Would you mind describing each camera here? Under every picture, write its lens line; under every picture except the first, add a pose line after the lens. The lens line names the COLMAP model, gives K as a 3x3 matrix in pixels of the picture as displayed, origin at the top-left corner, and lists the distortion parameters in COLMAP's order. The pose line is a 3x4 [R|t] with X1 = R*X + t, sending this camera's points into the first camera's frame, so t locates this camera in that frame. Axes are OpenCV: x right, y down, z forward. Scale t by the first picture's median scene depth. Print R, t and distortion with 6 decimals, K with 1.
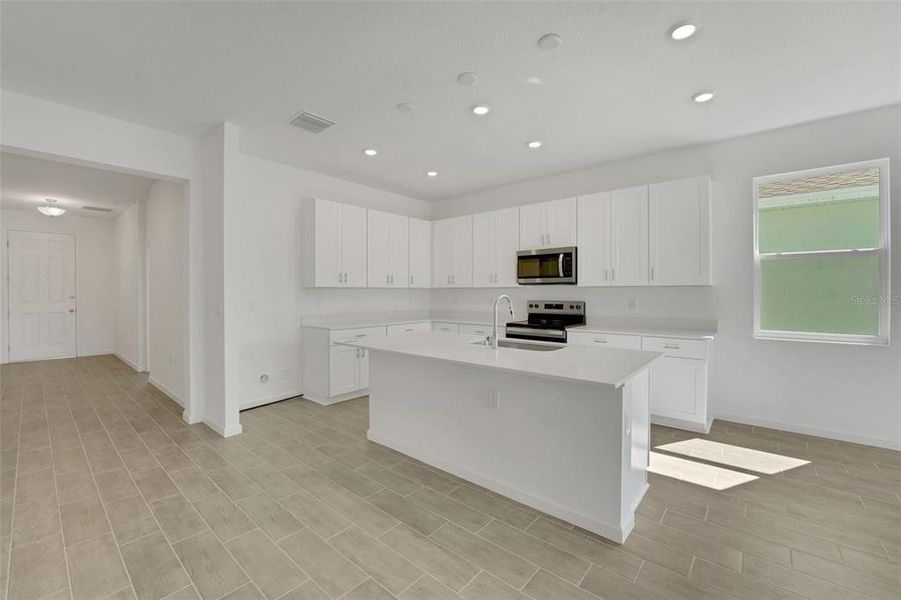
lens RADIAL K [[373.5, 0, 445.8], [0, 373.5, 290.7], [0, 0, 1]] dist [-0.012857, -0.000218]
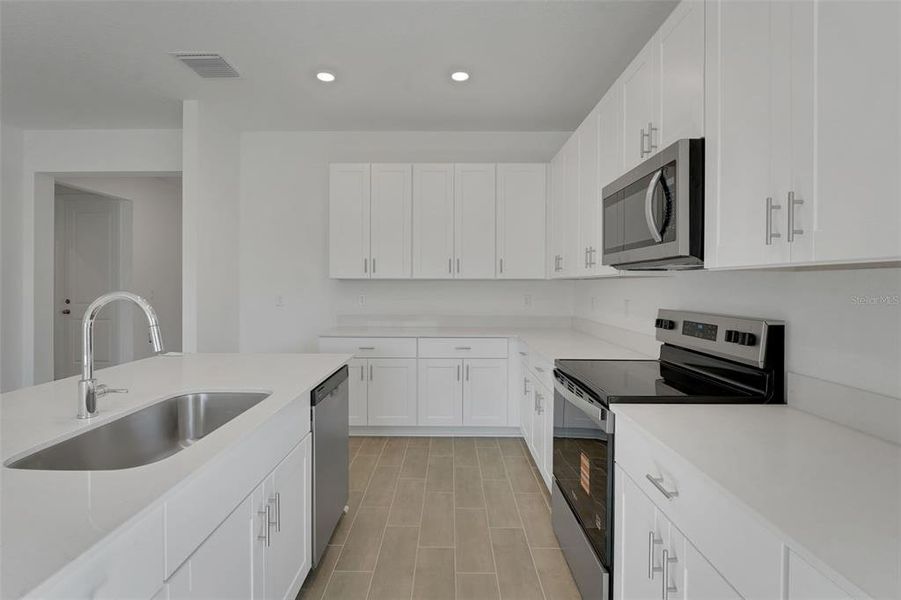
lens RADIAL K [[429.2, 0, 446.7], [0, 429.2, 286.6], [0, 0, 1]] dist [-0.019889, -0.000180]
pose [[0.643637, 0.008224, -0.765287, 0.449376], [-0.004897, 0.999966, 0.006628, 0.000635], [0.765316, -0.000519, 0.643655, 0.570681]]
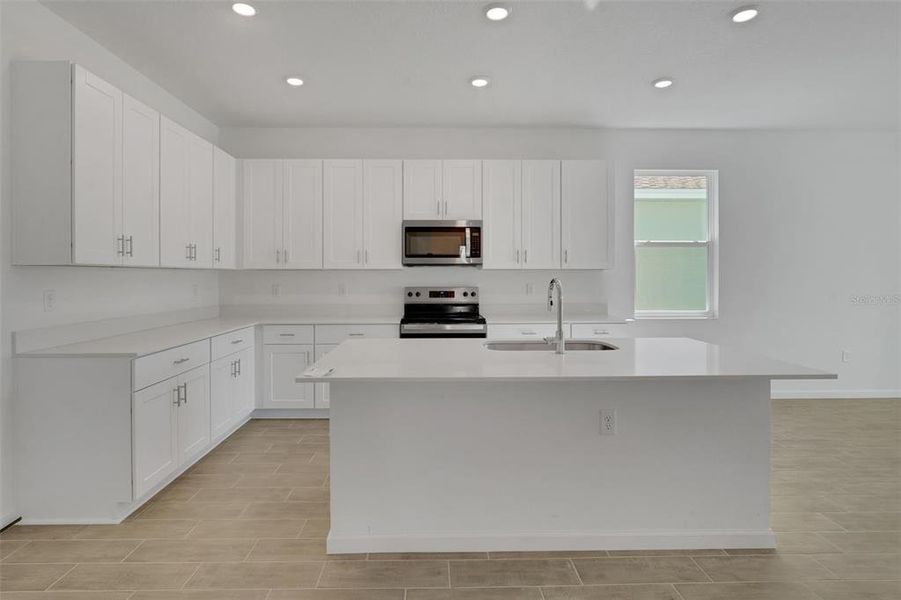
lens RADIAL K [[460.6, 0, 446.4], [0, 460.6, 274.1], [0, 0, 1]] dist [-0.004443, -0.000897]
pose [[0.745093, 0.001914, 0.666958, -0.355906], [-0.001813, 0.999998, -0.000845, 0.001105], [-0.666958, -0.000580, 0.745095, 0.274711]]
